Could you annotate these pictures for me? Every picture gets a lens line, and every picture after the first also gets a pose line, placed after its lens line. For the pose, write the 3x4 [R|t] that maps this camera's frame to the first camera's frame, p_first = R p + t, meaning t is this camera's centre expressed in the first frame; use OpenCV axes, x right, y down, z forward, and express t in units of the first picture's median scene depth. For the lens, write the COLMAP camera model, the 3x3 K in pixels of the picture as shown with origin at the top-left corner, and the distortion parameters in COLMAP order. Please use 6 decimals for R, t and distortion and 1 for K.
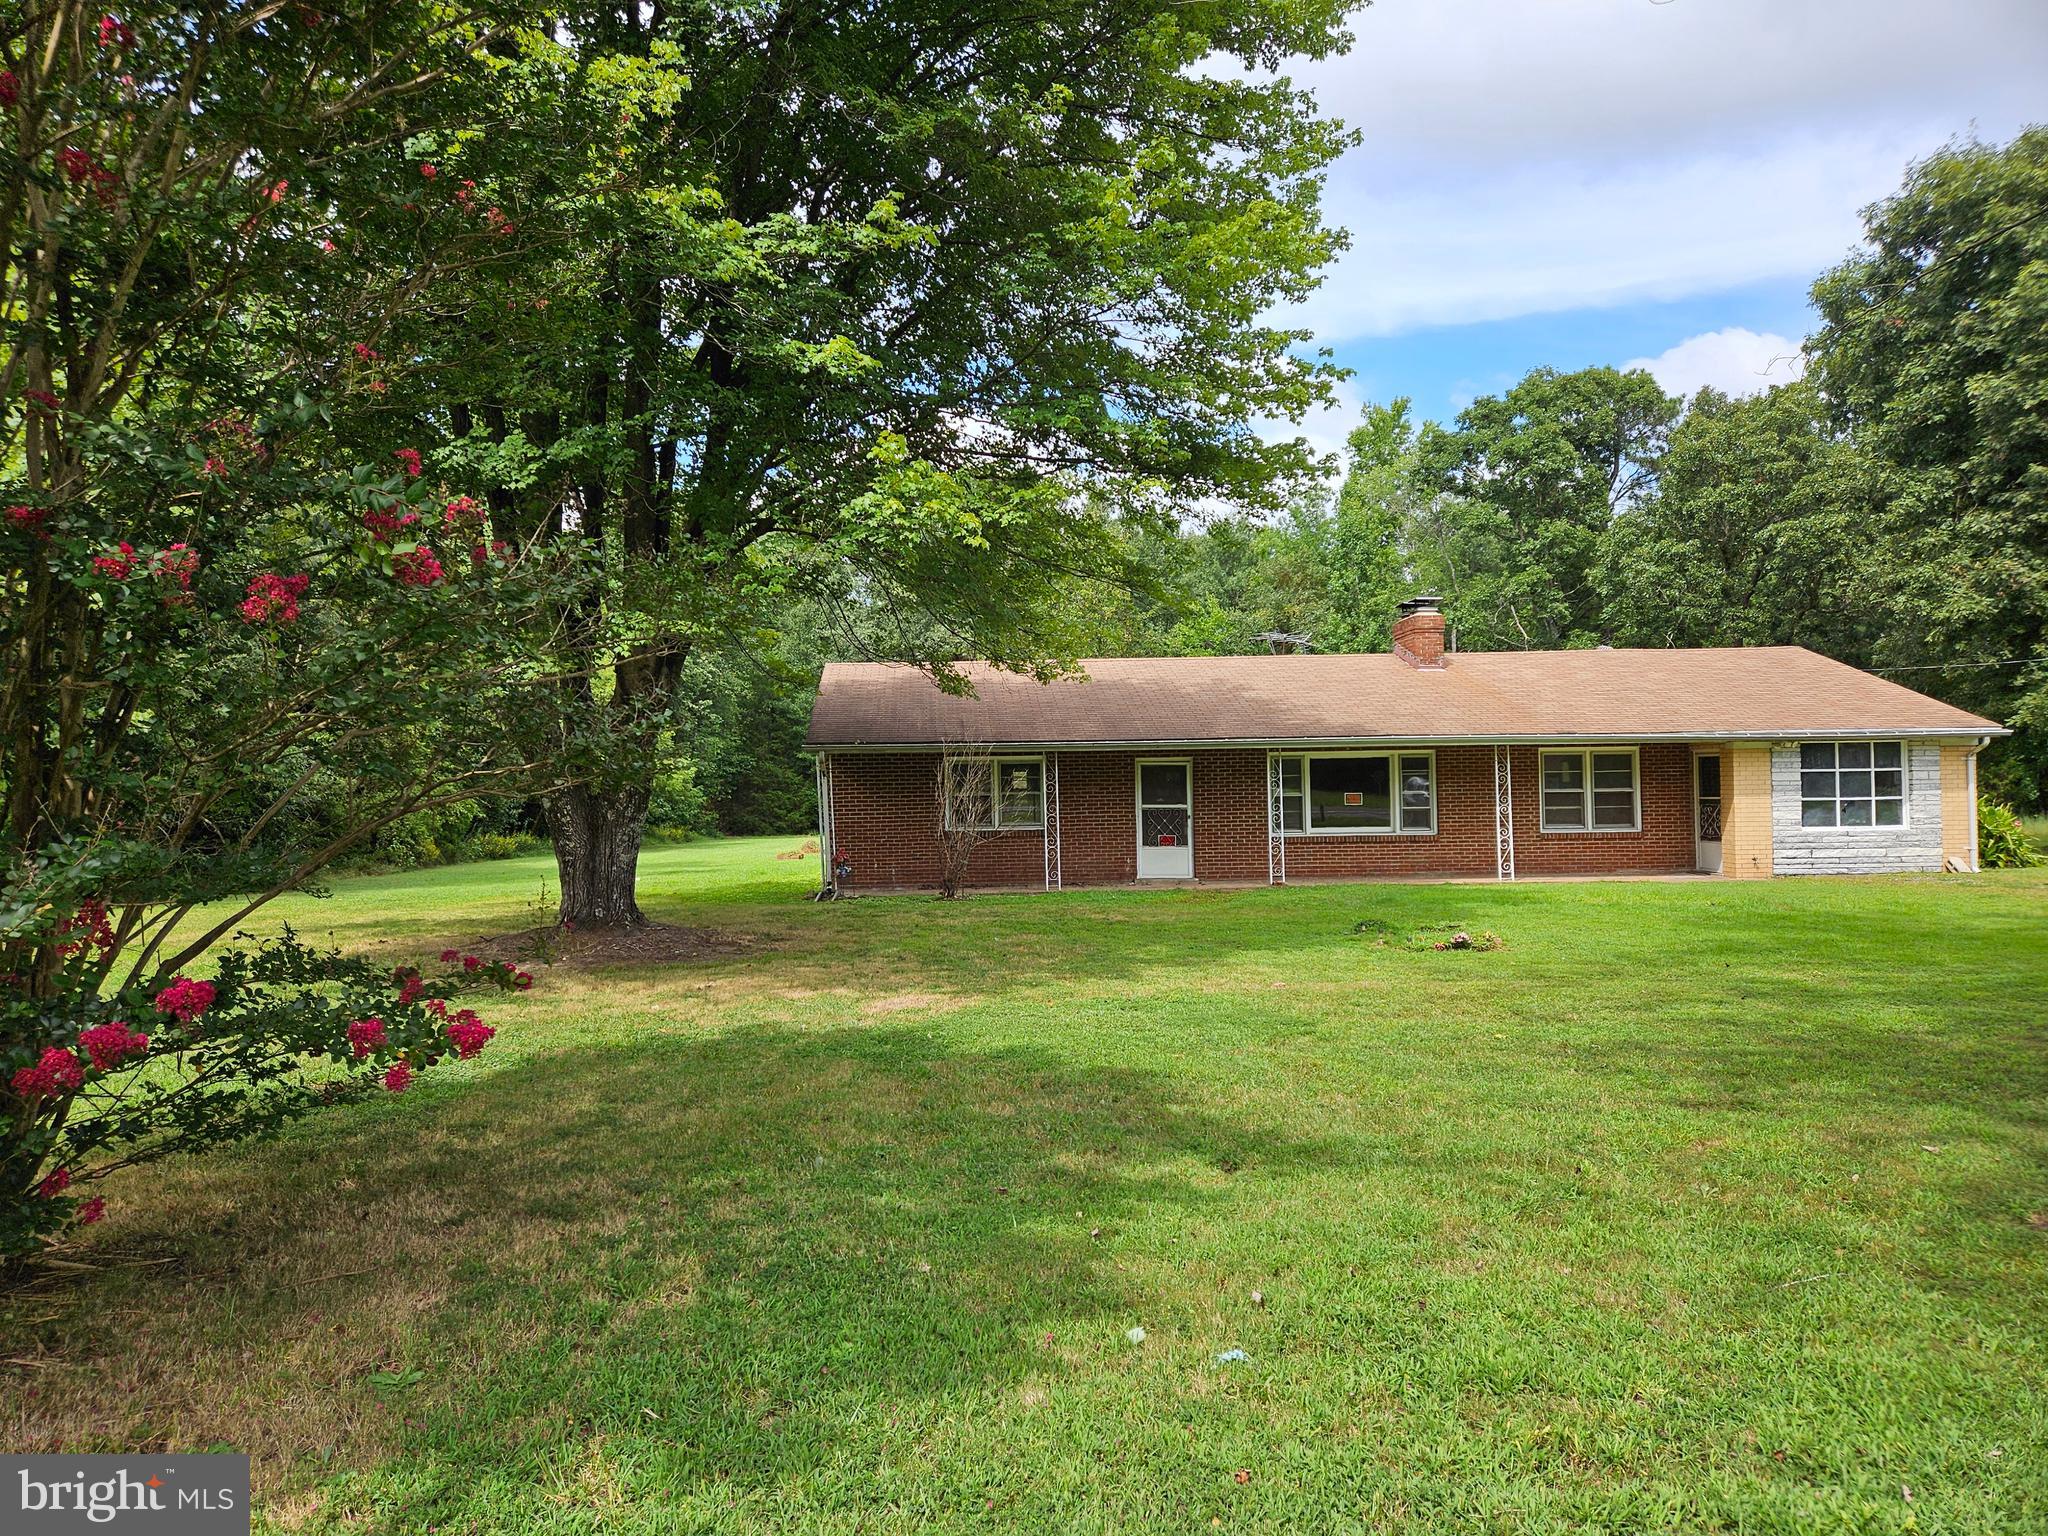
lens RADIAL K [[1381.5, 0, 1016.6], [0, 1381.5, 760.7], [0, 0, 1]] dist [0.080592, -0.085207]
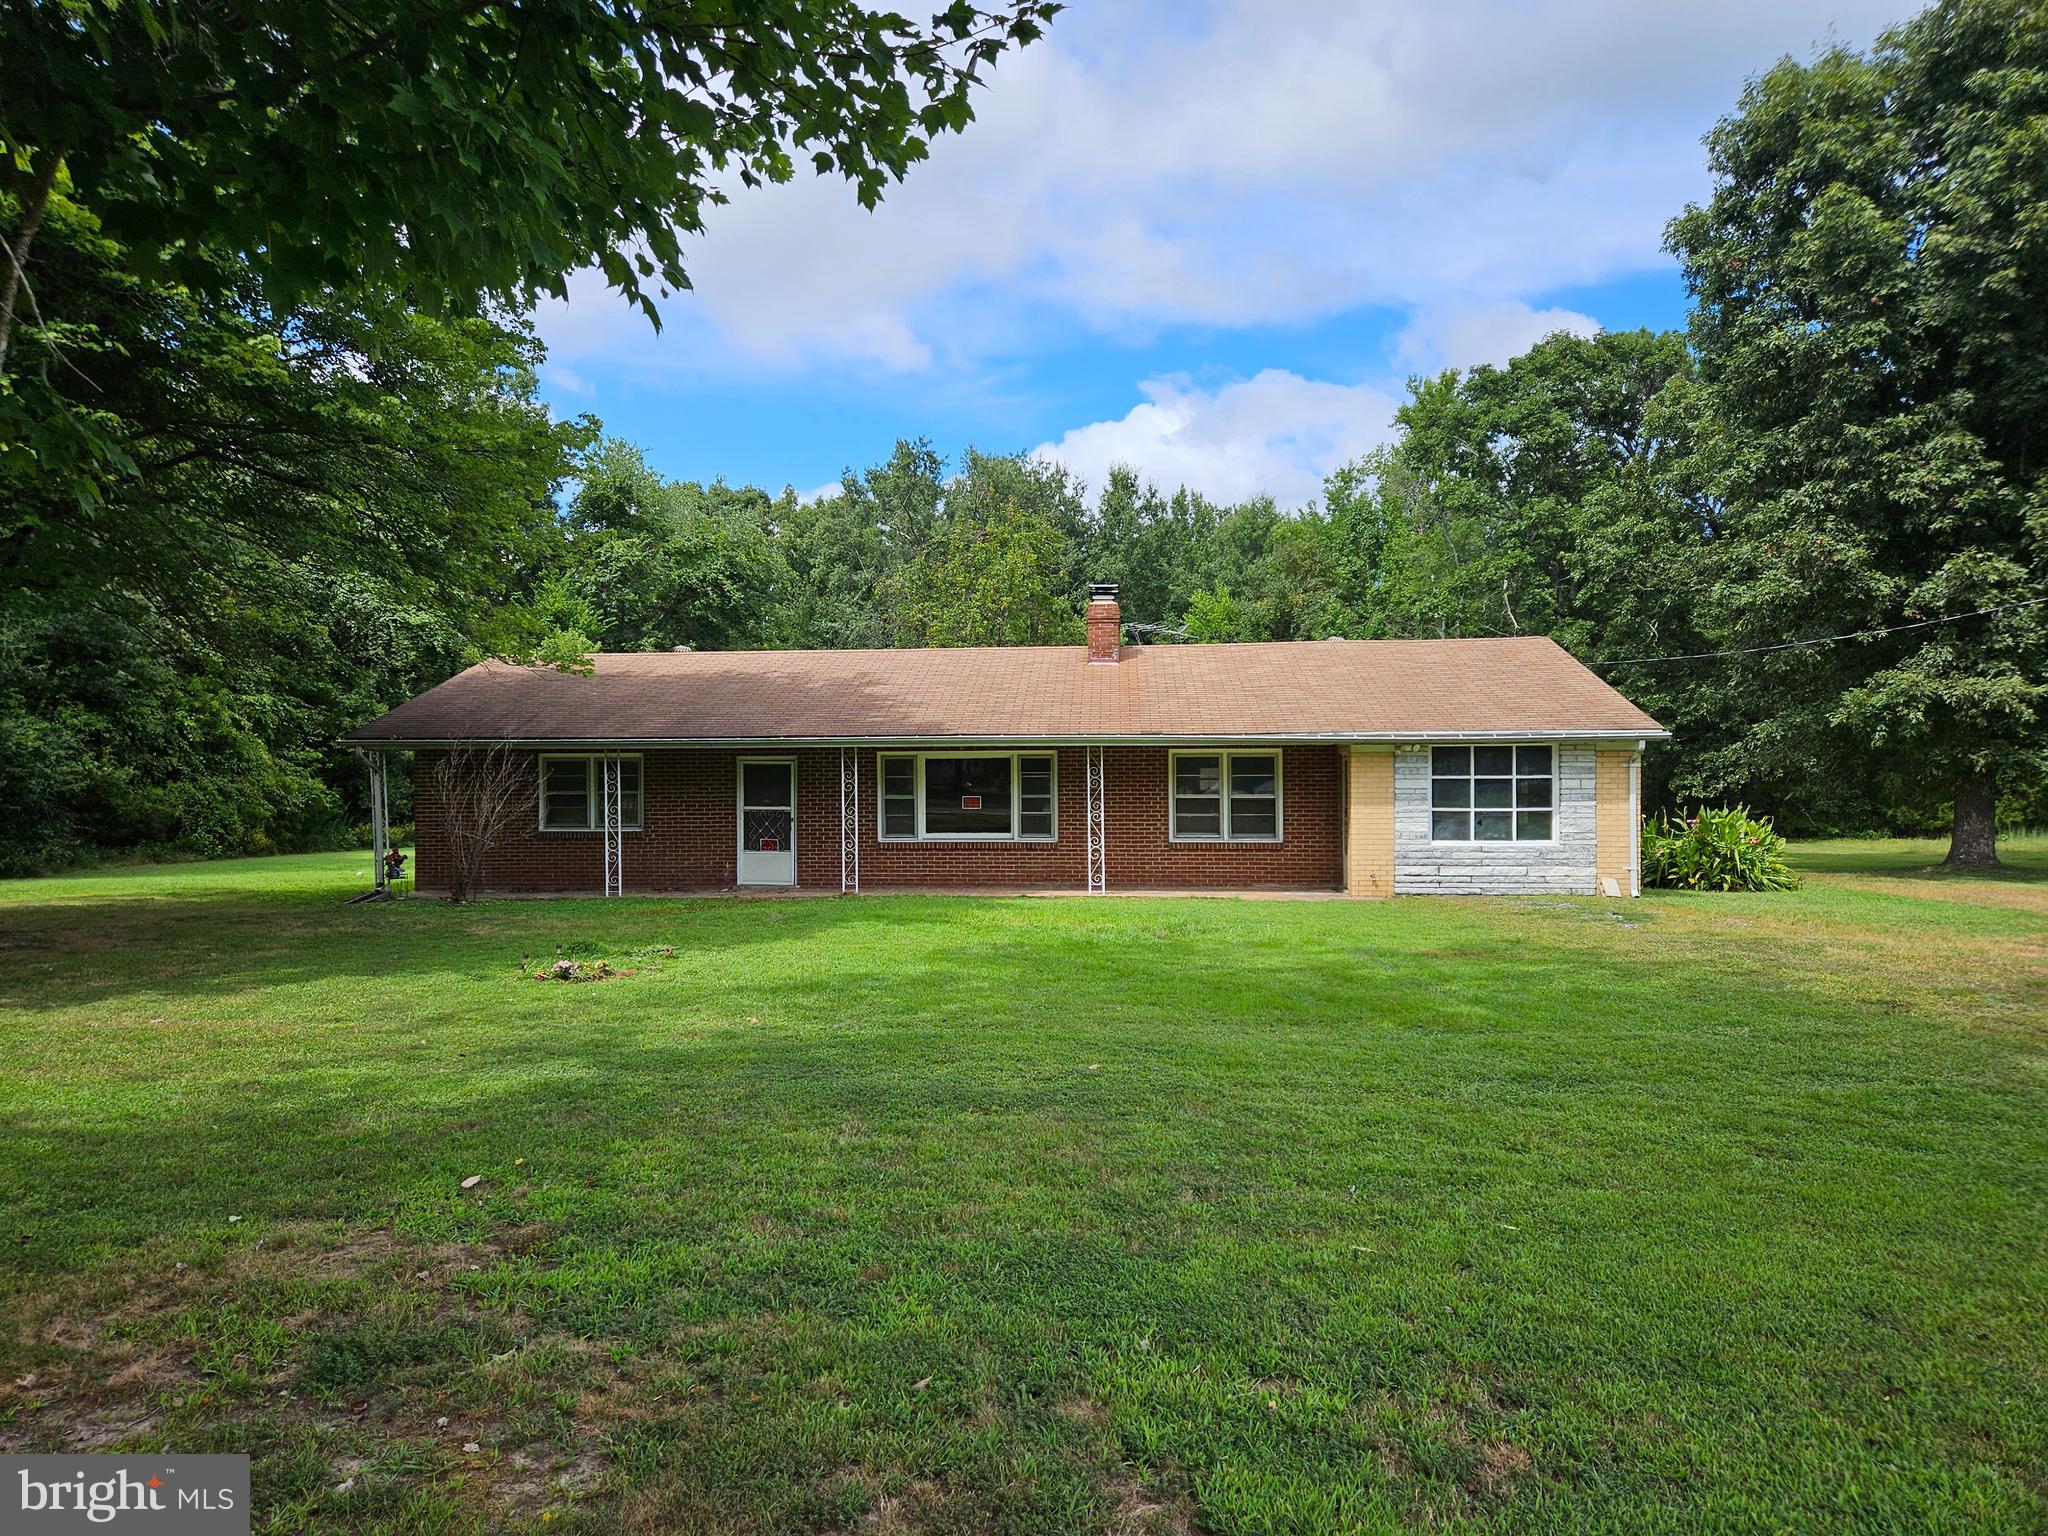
lens RADIAL K [[1394.9, 0, 1070.4], [0, 1394.9, 772.7], [0, 0, 1]] dist [0.075034, -0.089040]
pose [[0.990291, 0.010451, -0.138619, 0.442141], [-0.008526, 0.999859, 0.014470, -0.006657], [0.138751, -0.013148, 0.990240, 0.085544]]
